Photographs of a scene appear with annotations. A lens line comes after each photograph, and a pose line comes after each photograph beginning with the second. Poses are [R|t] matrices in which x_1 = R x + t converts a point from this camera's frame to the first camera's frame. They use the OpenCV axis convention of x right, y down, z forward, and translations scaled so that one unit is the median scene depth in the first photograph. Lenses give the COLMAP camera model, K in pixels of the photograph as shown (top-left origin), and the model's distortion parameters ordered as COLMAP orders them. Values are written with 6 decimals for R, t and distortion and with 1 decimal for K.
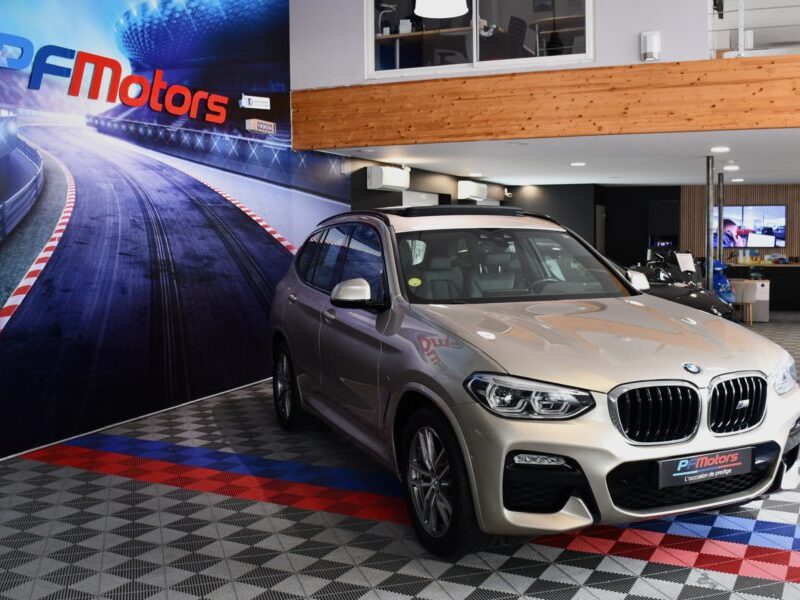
lens RADIAL K [[890.1, 0, 386.1], [0, 890.1, 303.0], [0, 0, 1]] dist [-0.102882, 0.038266]
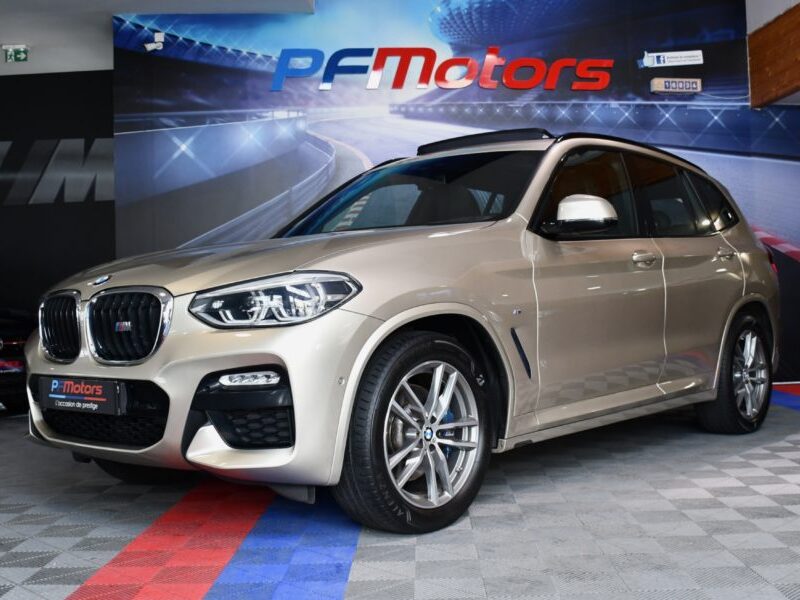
lens RADIAL K [[971.3, 0, 396.8], [0, 971.3, 327.5], [0, 0, 1]] dist [-0.134746, 0.043343]
pose [[0.464781, 0.027061, -0.885012, 0.681523], [-0.053272, 0.998577, 0.002557, 0.054139], [0.883822, 0.045958, 0.465561, 0.436693]]
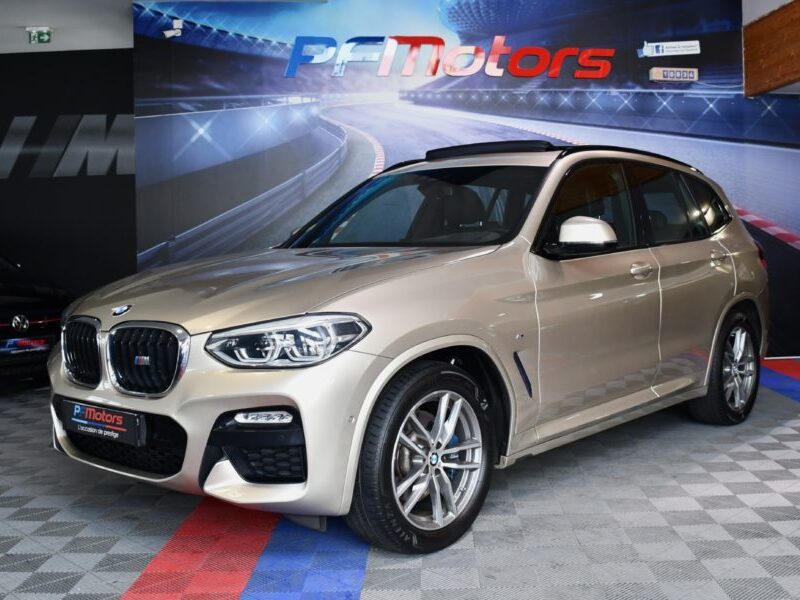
lens RADIAL K [[917.5, 0, 418.8], [0, 917.5, 300.8], [0, 0, 1]] dist [-0.134620, 0.051713]
pose [[0.477935, 0.064909, -0.875994, 0.673154], [-0.060647, 0.997325, 0.040811, 0.005675], [0.876299, 0.033622, 0.480593, 0.437919]]
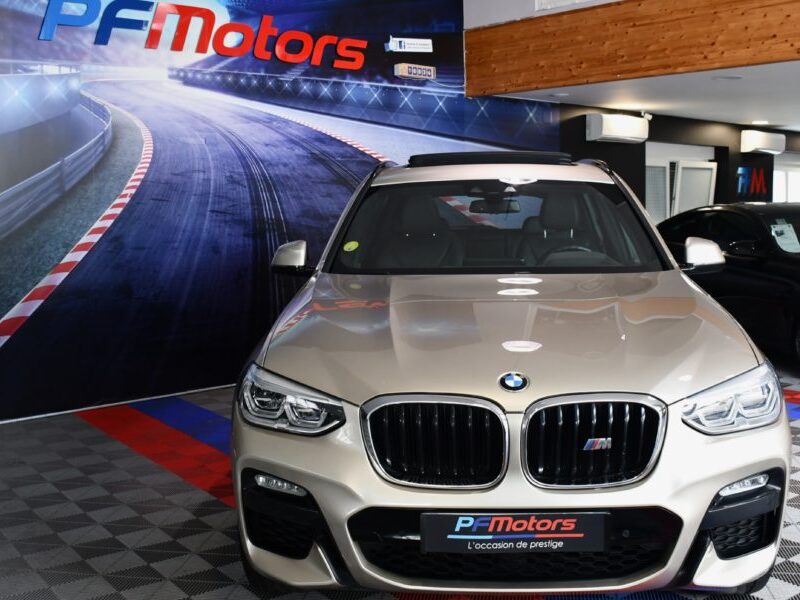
lens RADIAL K [[933.6, 0, 372.8], [0, 933.6, 277.9], [0, 0, 1]] dist [-0.143194, 0.093278]
pose [[0.899936, 0.037181, -0.434434, 0.293127], [-0.033045, 0.999308, 0.017073, -0.006817], [0.434768, -0.001009, 0.900542, 0.170108]]
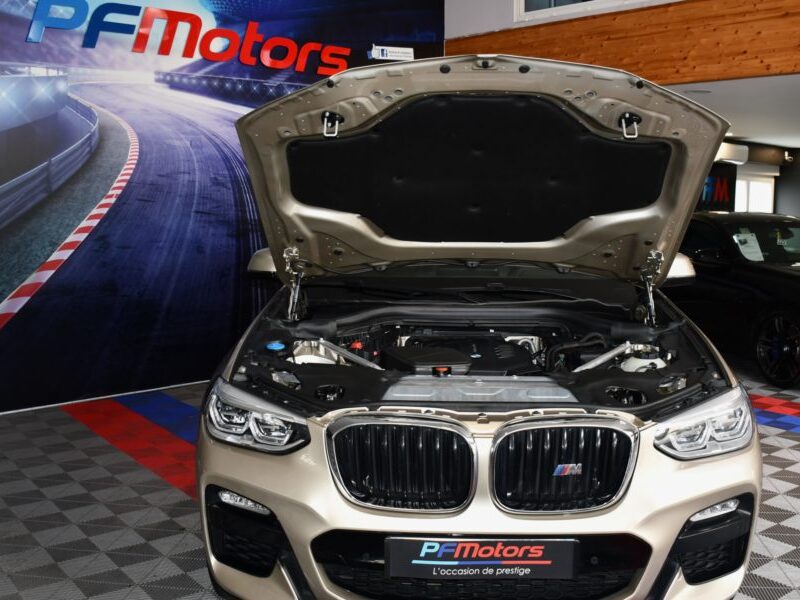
lens RADIAL K [[869.9, 0, 373.6], [0, 869.9, 298.7], [0, 0, 1]] dist [-0.149800, 0.107161]
pose [[0.906990, 0.064952, -0.416113, 0.282932], [-0.049150, 0.997609, 0.048588, -0.016045], [0.418274, -0.023617, 0.908014, 0.206188]]
